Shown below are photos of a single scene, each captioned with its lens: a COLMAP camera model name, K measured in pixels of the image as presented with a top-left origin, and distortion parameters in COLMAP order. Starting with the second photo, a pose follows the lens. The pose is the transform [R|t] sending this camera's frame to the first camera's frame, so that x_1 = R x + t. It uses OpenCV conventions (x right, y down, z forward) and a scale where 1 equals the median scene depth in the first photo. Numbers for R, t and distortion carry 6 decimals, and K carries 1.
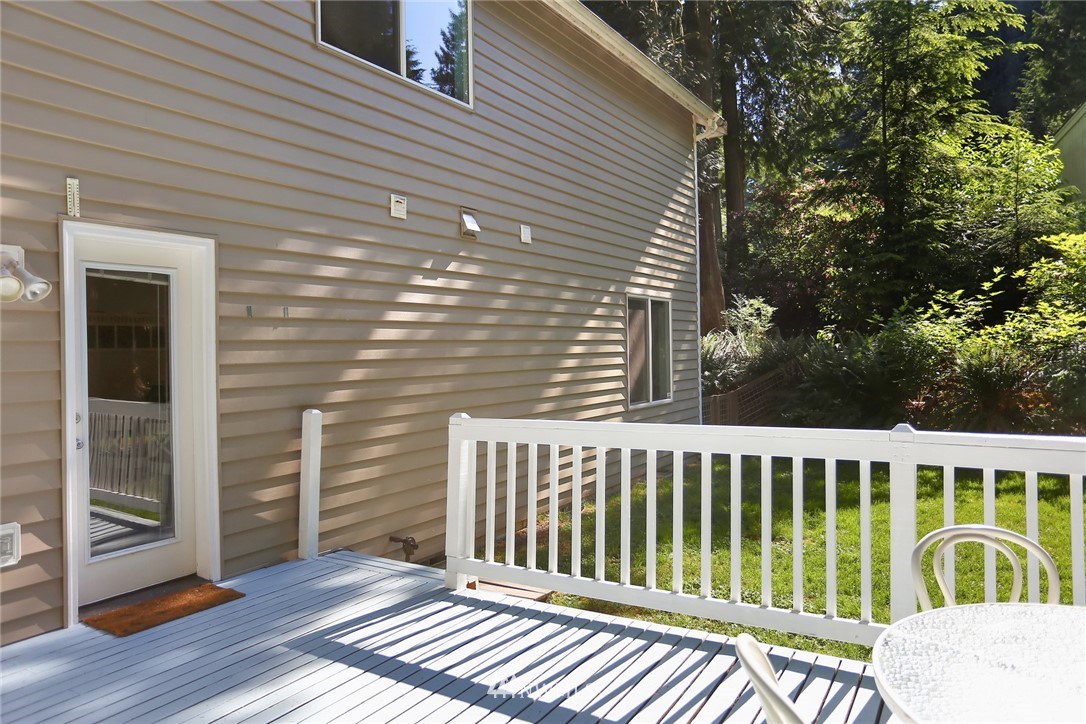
lens RADIAL K [[715.8, 0, 538.0], [0, 715.8, 334.5], [0, 0, 1]] dist [-0.025690, 0.006049]
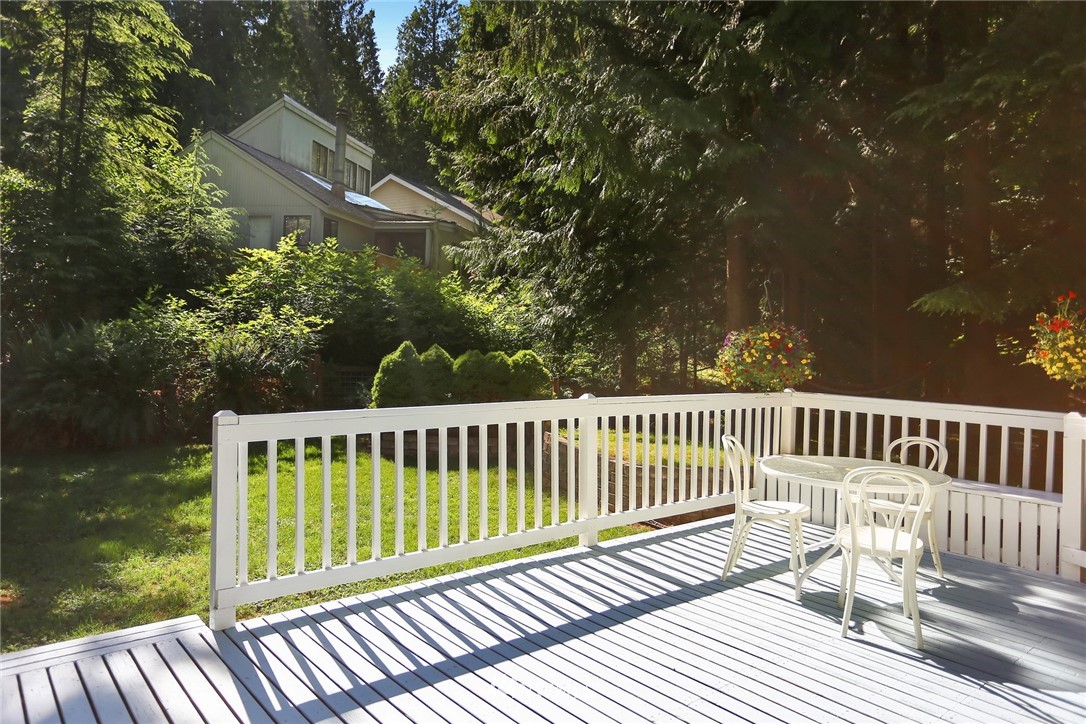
lens RADIAL K [[715.8, 0, 505.6], [0, 715.8, 360.7], [0, 0, 1]] dist [-0.025690, 0.006049]
pose [[0.329278, 0.005404, 0.944218, -0.605139], [-0.060118, 0.998075, 0.015253, 0.014577], [-0.942317, -0.061787, 0.328969, 0.344980]]
